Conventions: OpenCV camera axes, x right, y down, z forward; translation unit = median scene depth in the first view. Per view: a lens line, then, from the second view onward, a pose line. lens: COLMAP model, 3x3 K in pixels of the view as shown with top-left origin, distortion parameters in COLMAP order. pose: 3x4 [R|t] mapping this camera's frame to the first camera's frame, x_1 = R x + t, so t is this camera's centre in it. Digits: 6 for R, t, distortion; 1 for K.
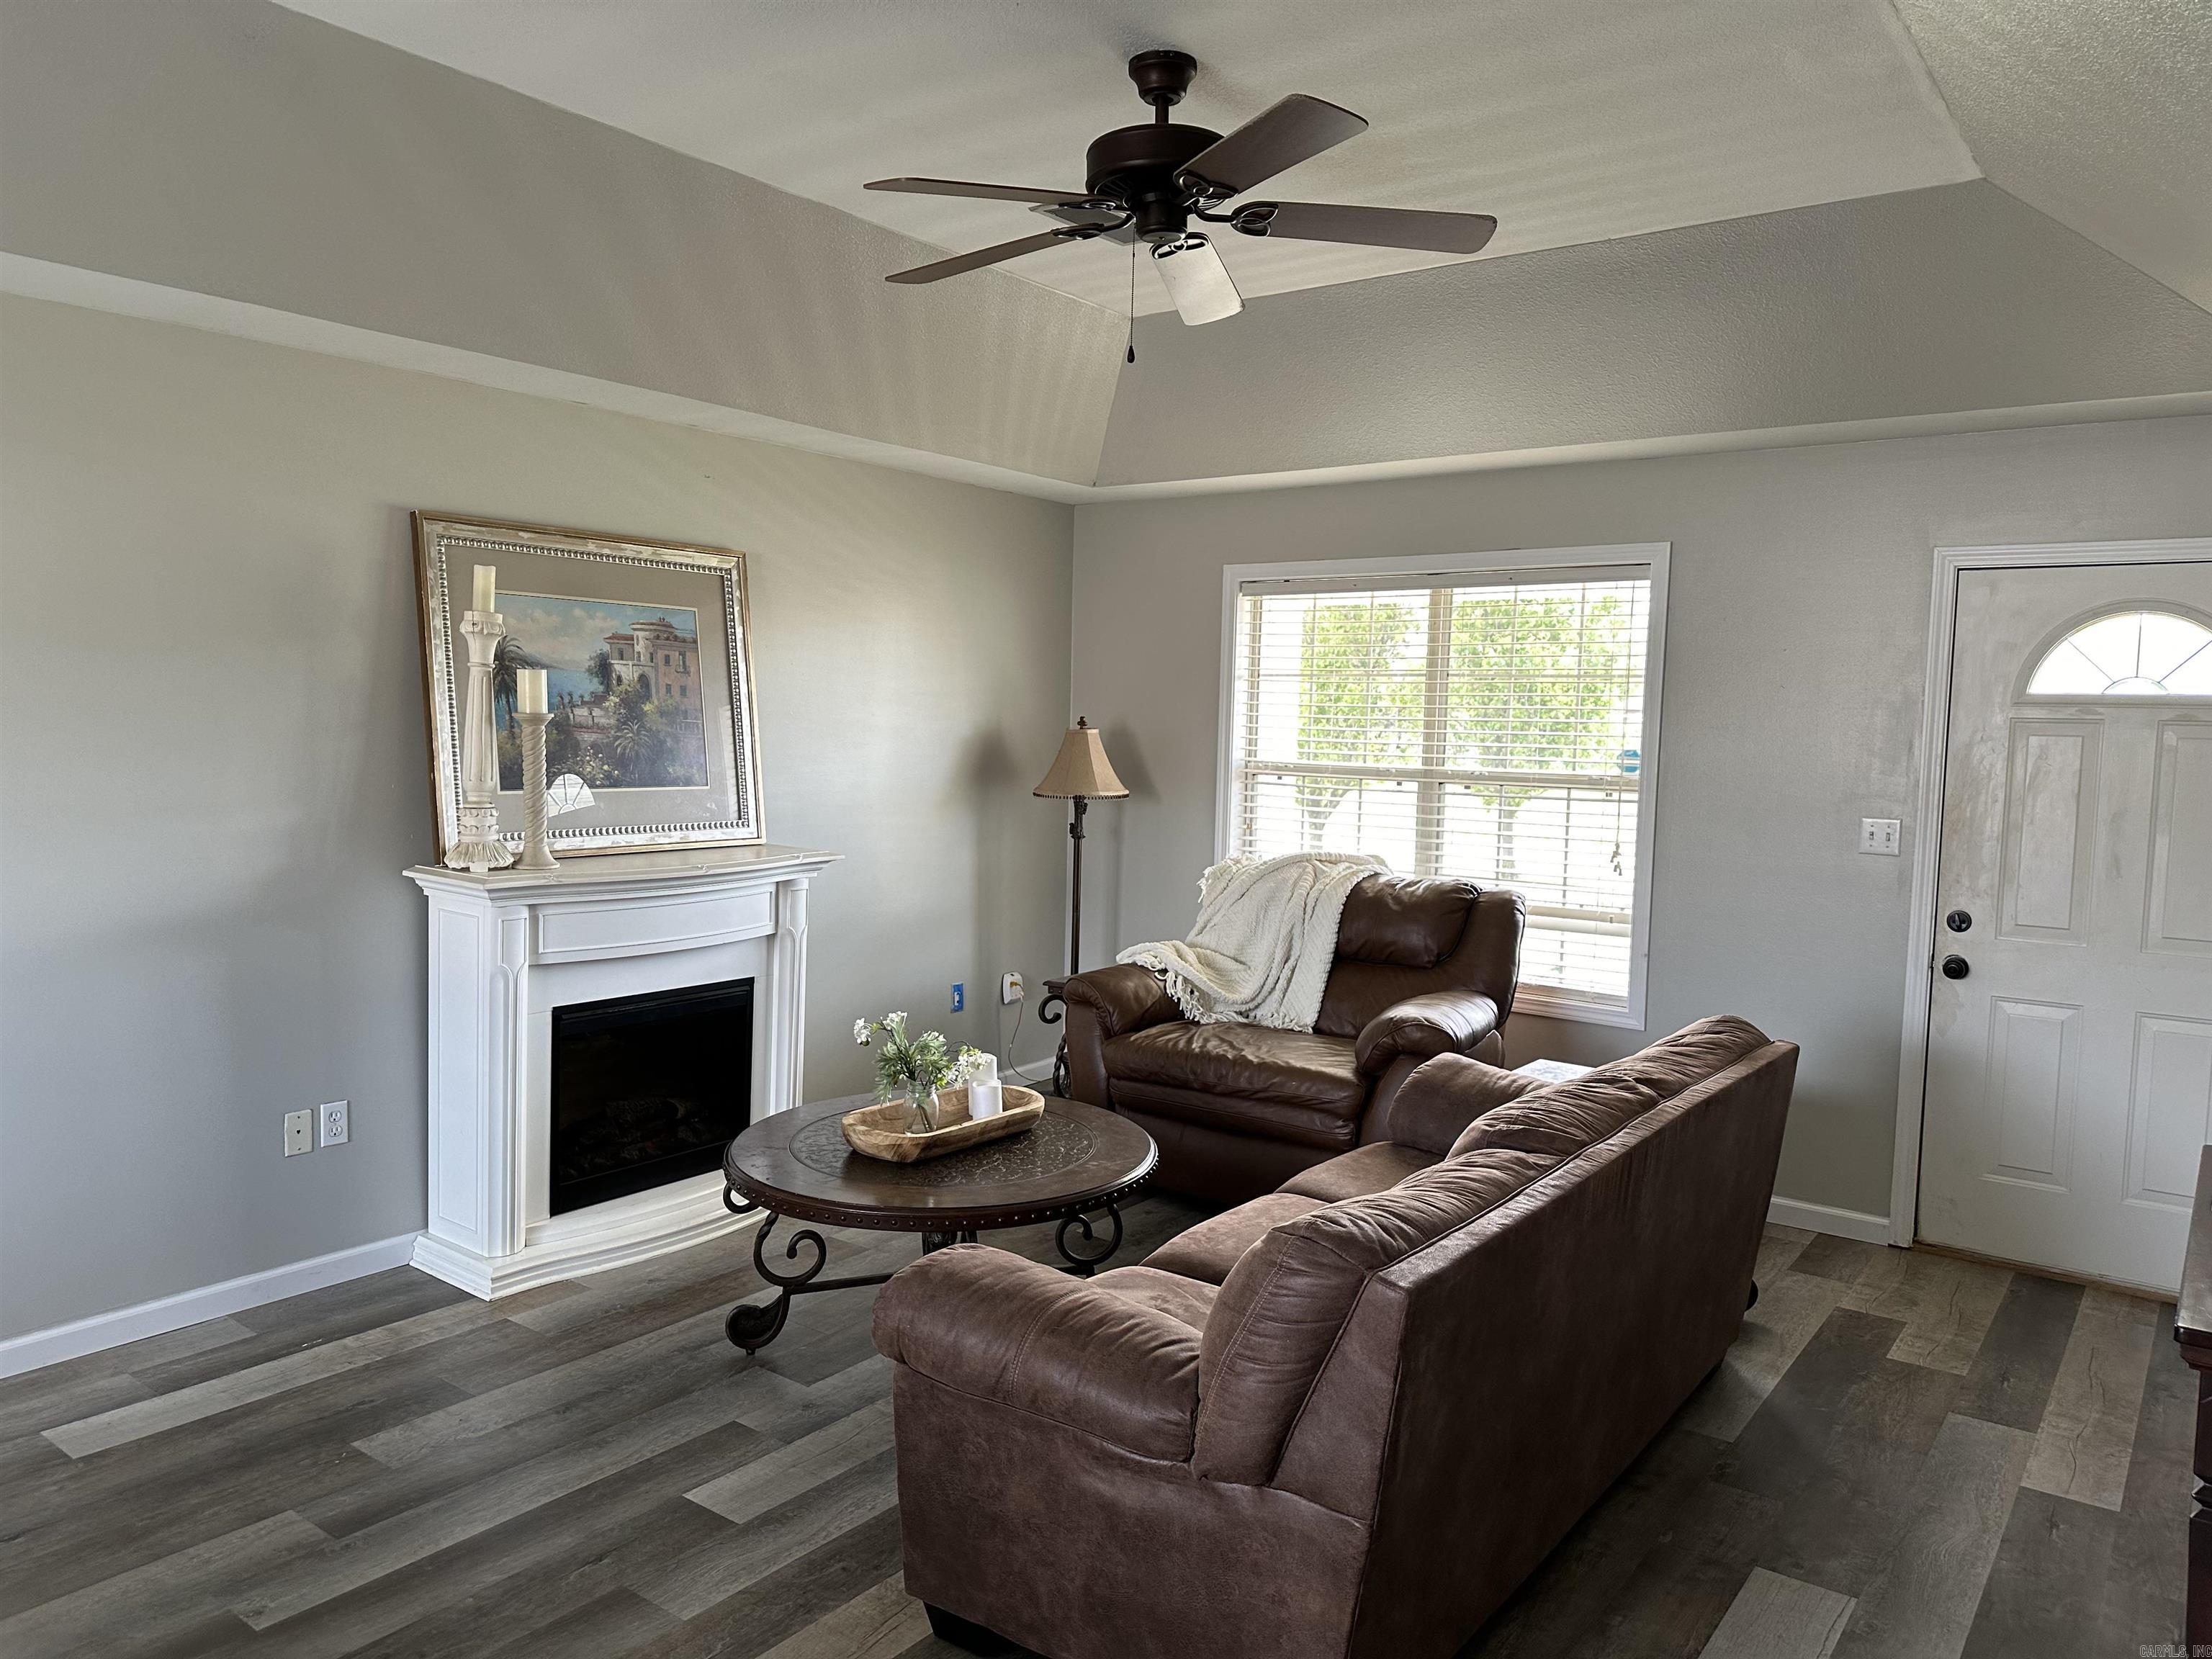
lens RADIAL K [[1549.7, 0, 1114.0], [0, 1549.7, 838.2], [0, 0, 1]] dist [0.116874, -0.152754]
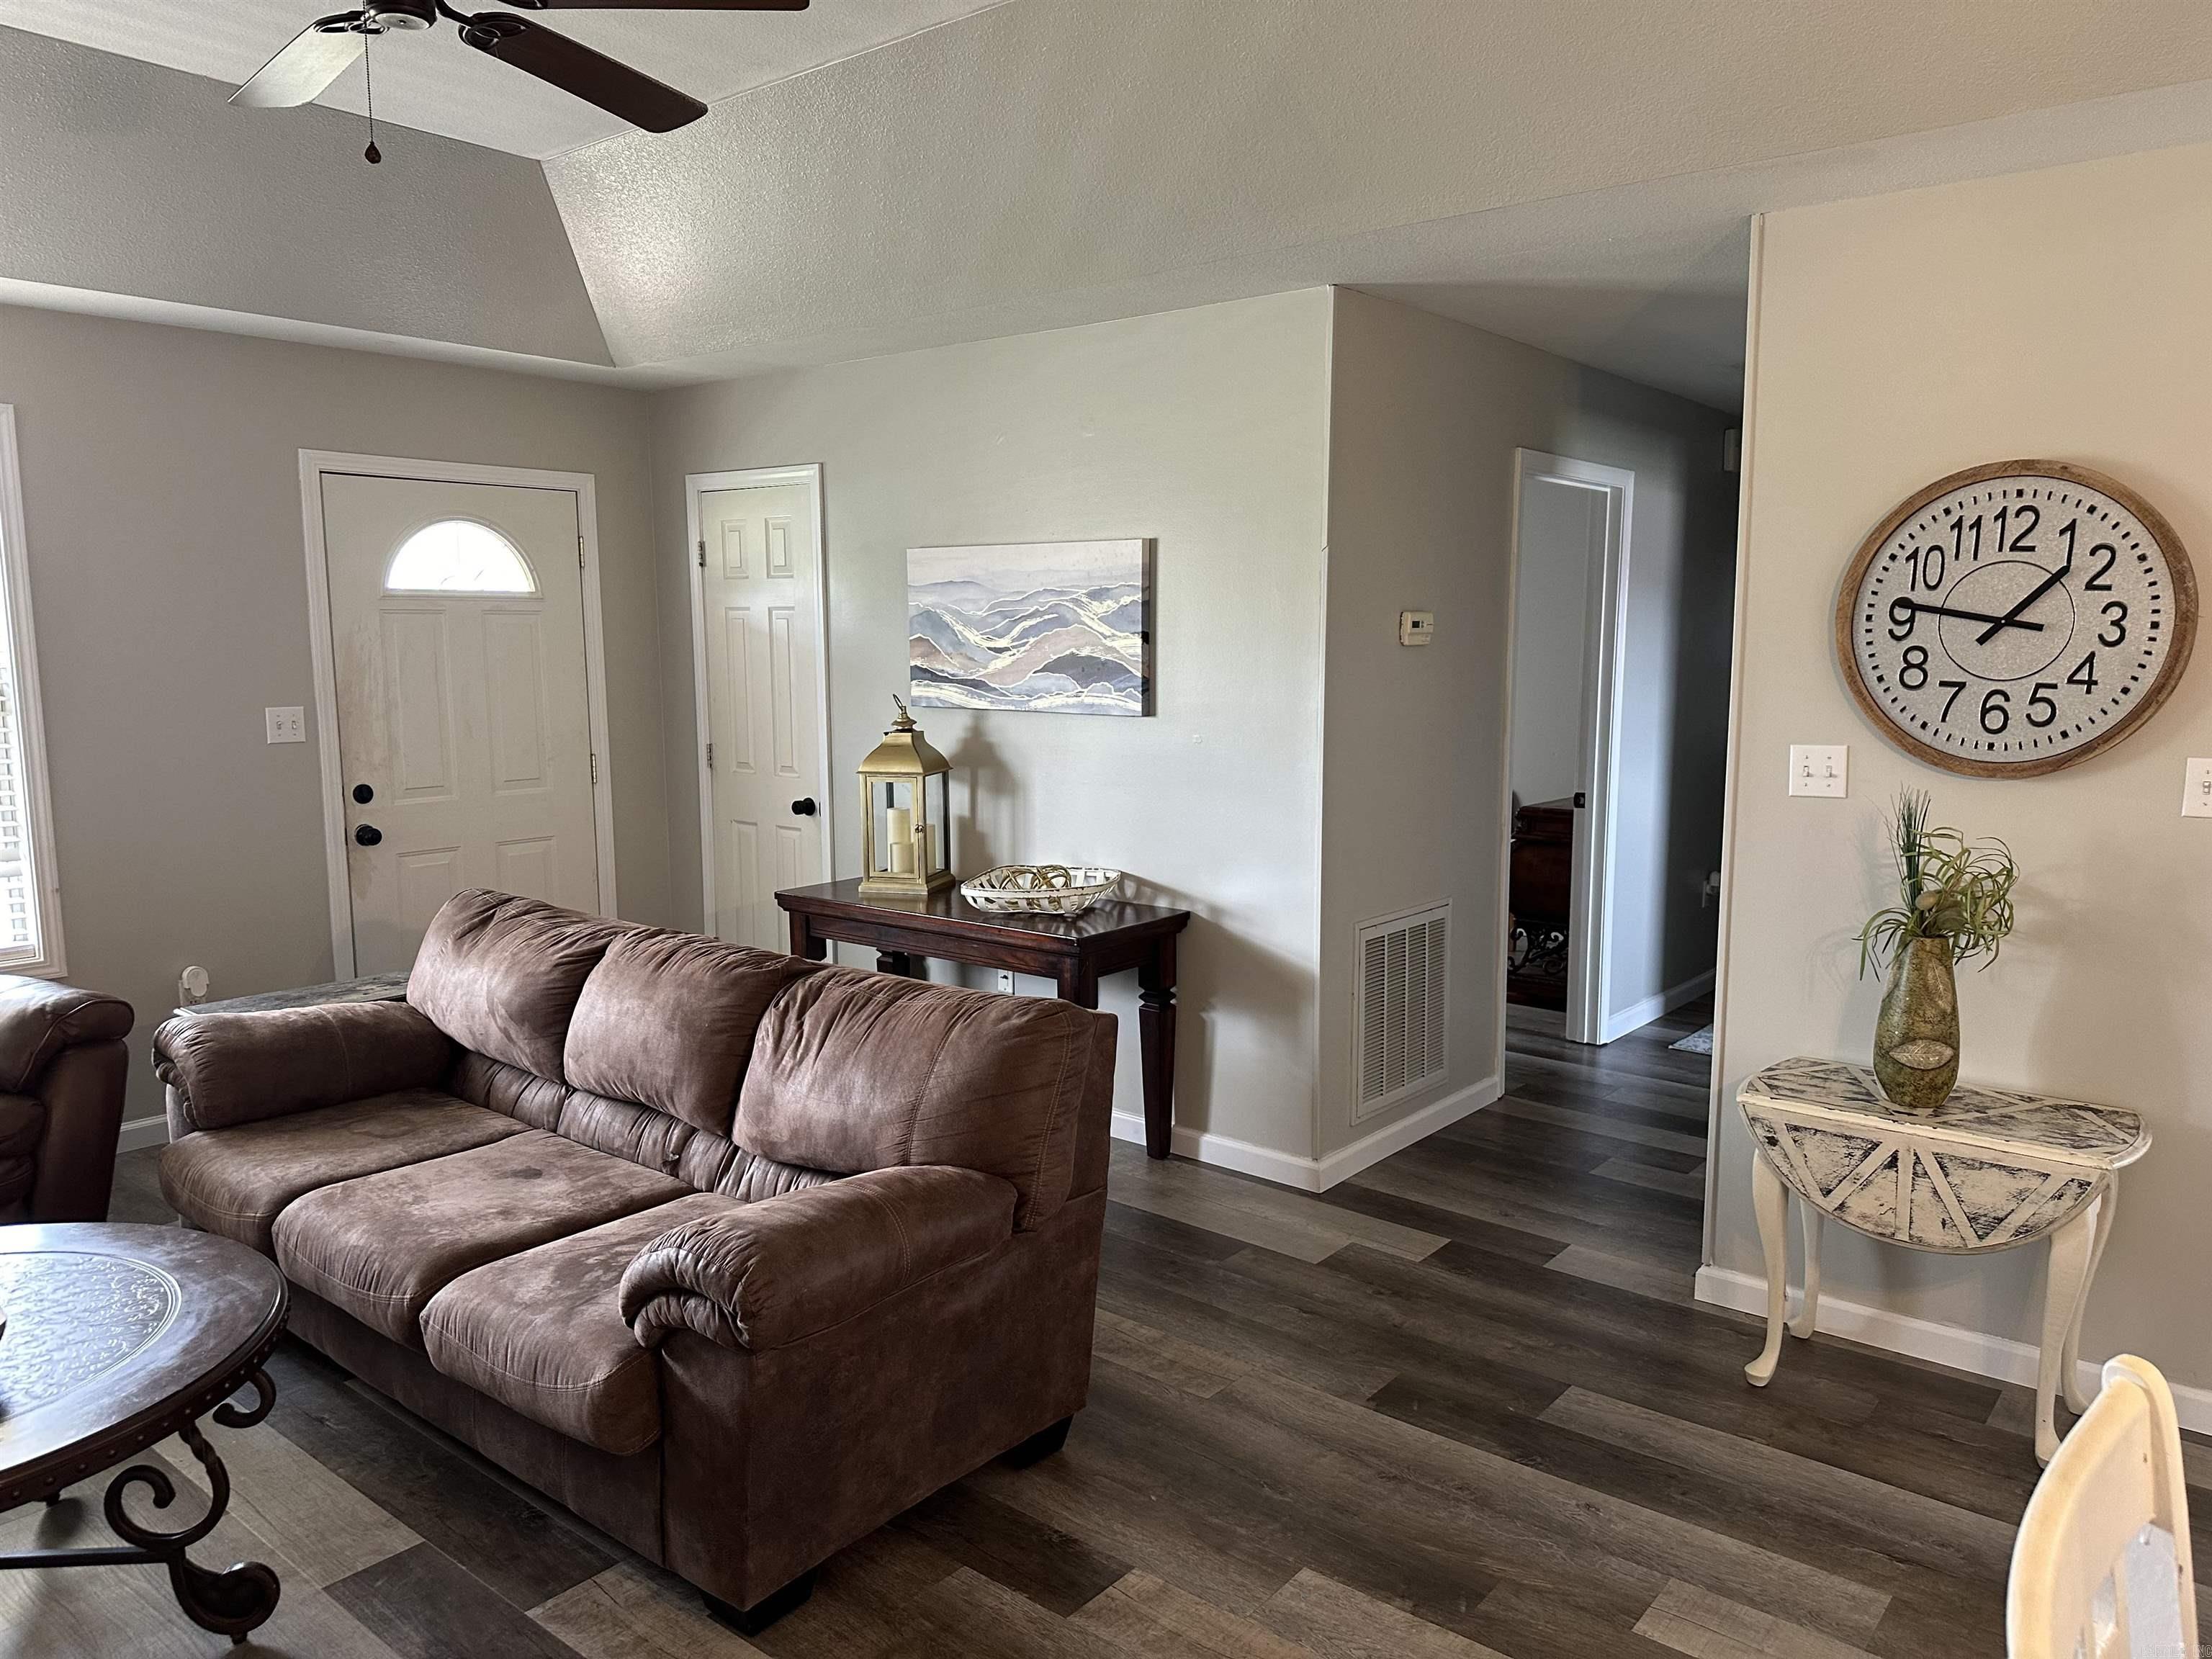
lens RADIAL K [[1556.2, 0, 1114.6], [0, 1556.2, 842.5], [0, 0, 1]] dist [0.098098, -0.144992]
pose [[0.050083, -0.162853, 0.985378, -0.588971], [0.077397, 0.984282, 0.158738, -0.054033], [-0.995742, 0.068315, 0.061900, 0.439641]]
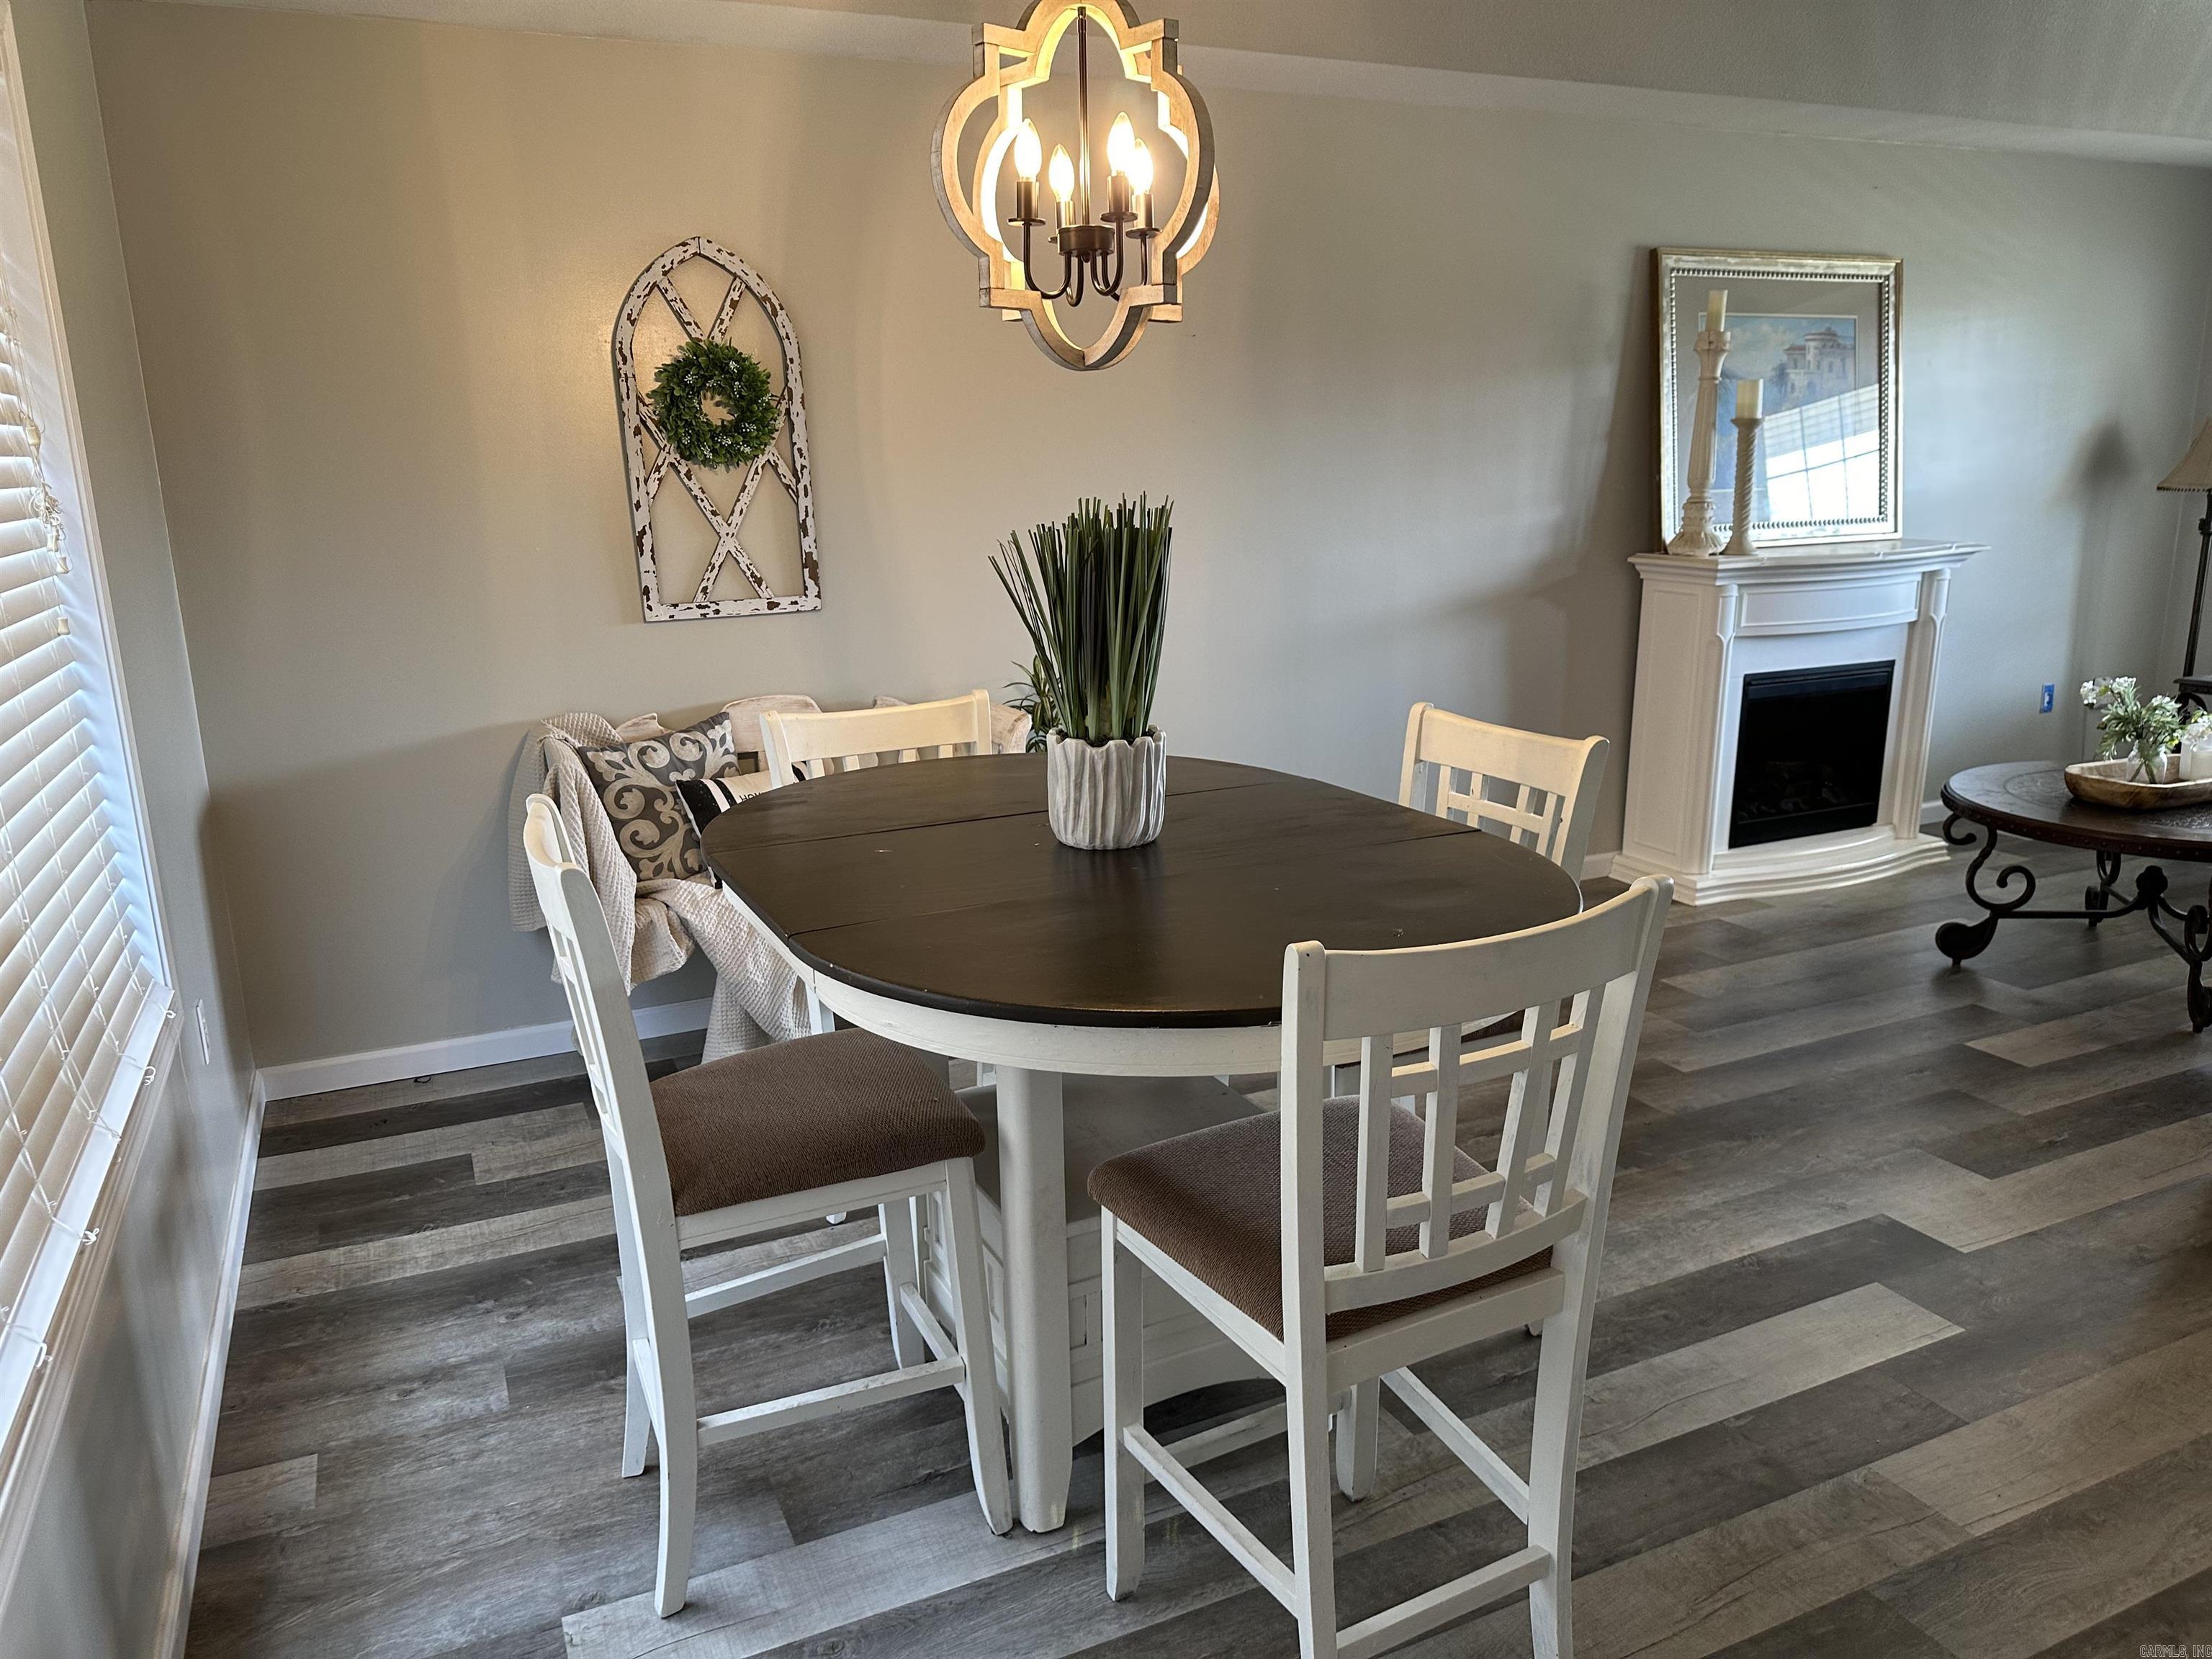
lens RADIAL K [[1574.7, 0, 1101.8], [0, 1574.7, 832.8], [0, 0, 1]] dist [0.034003, -0.036876]
pose [[0.877740, 0.068544, -0.474210, -0.209938], [0.005191, 0.988296, 0.152460, 0.041683], [0.479110, -0.136282, 0.867111, -0.283065]]
